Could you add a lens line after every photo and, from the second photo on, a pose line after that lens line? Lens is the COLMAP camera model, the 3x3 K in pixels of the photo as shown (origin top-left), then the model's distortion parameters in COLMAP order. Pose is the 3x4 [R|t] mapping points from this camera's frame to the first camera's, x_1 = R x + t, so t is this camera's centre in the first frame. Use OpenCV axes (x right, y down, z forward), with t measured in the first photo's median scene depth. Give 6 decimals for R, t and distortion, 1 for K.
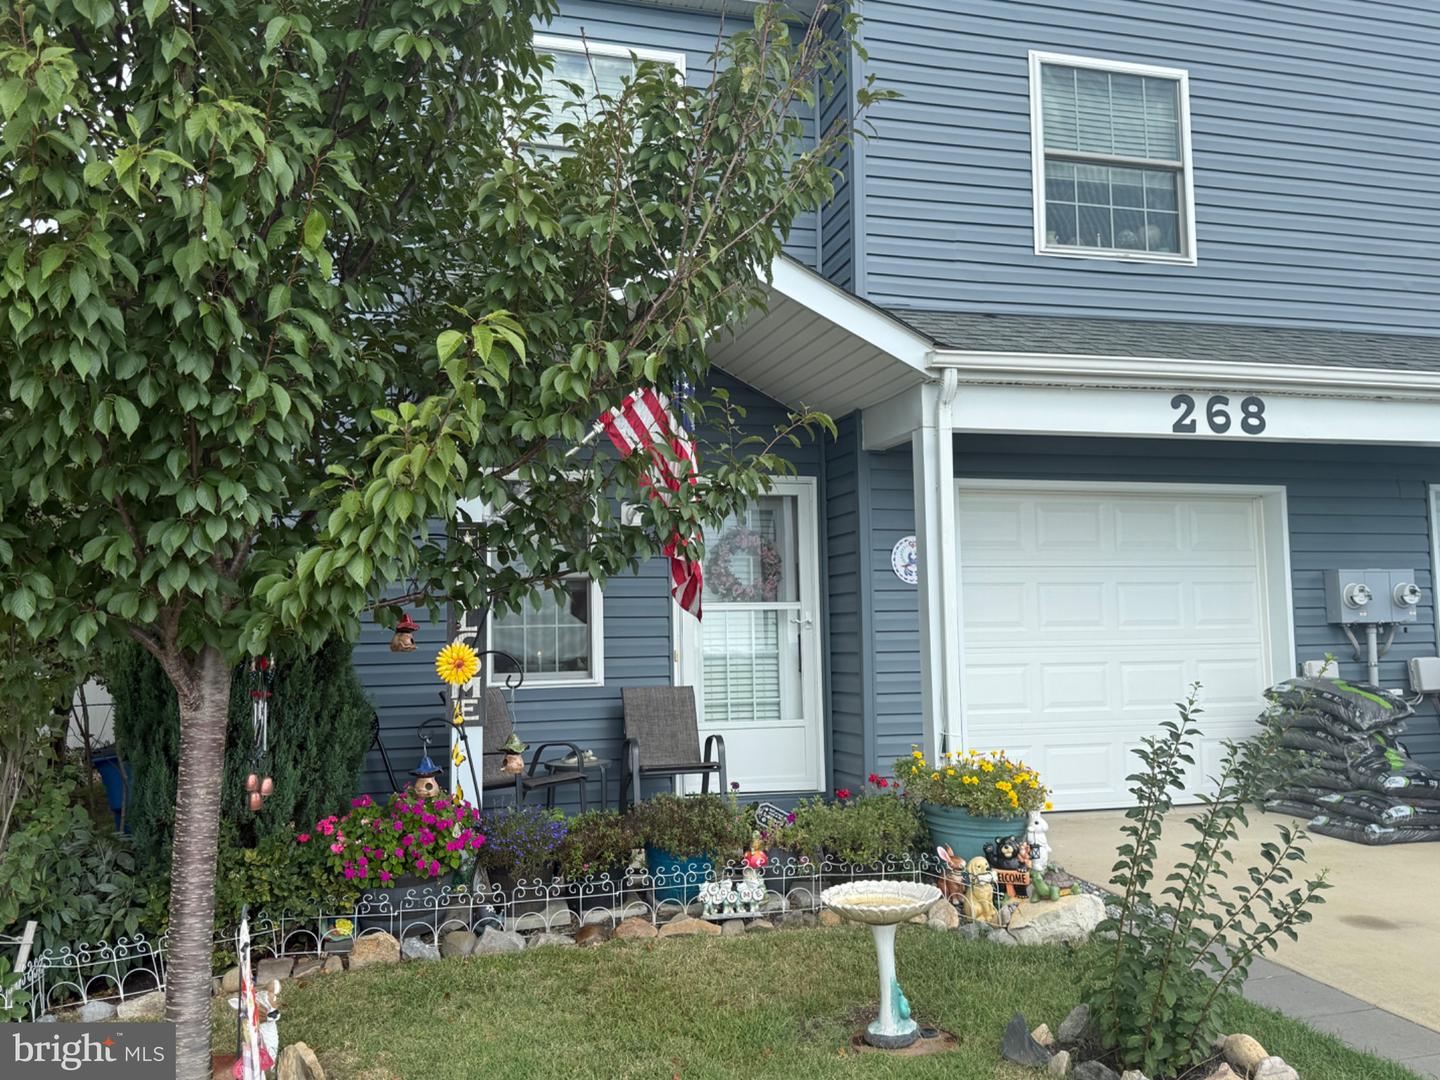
lens RADIAL K [[1243.2, 0, 720.0], [0, 1243.2, 540.0], [0, 0, 1]] dist [0.122565, -0.225221]
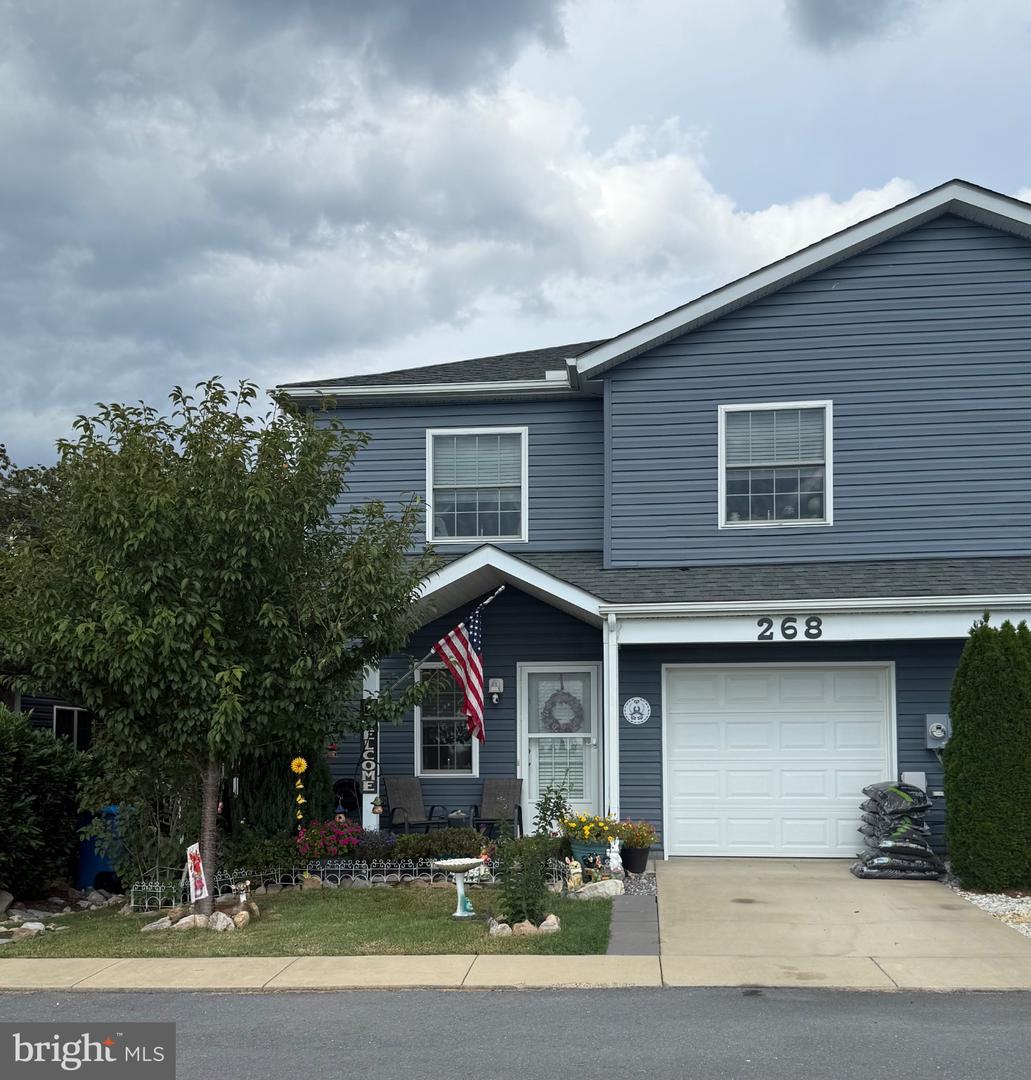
lens RADIAL K [[1175.2, 0, 515.3], [0, 1175.2, 703.1], [0, 0, 1]] dist [0.140632, 0.002788]
pose [[0.927616, -0.001650, -0.373531, 0.709570], [0.019846, 0.998796, 0.044874, -0.084183], [0.373008, -0.049039, 0.926531, -0.706552]]
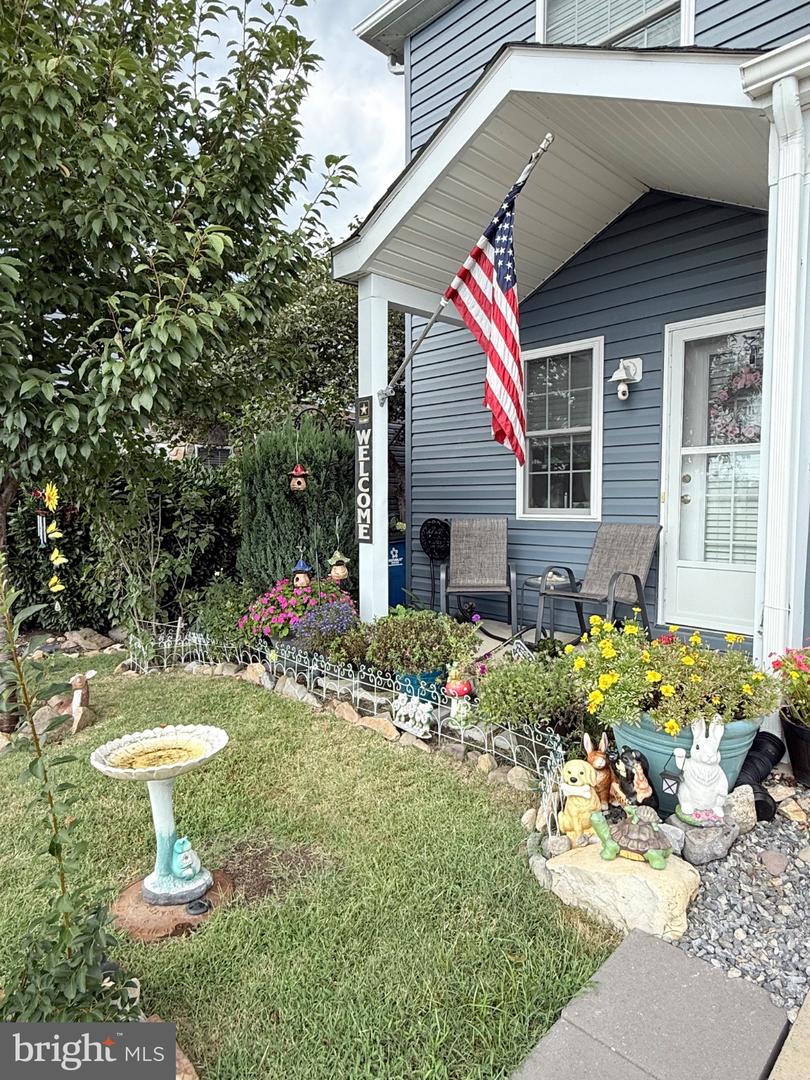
lens RADIAL K [[642.2, 0, 405.0], [0, 642.2, 540.0], [0, 0, 1]] dist [0.004675, -0.000161]
pose [[0.478933, 0.074859, -0.874654, 0.410203], [0.070436, 0.989868, 0.123288, 0.051880], [0.875021, -0.120654, 0.468808, 0.618585]]
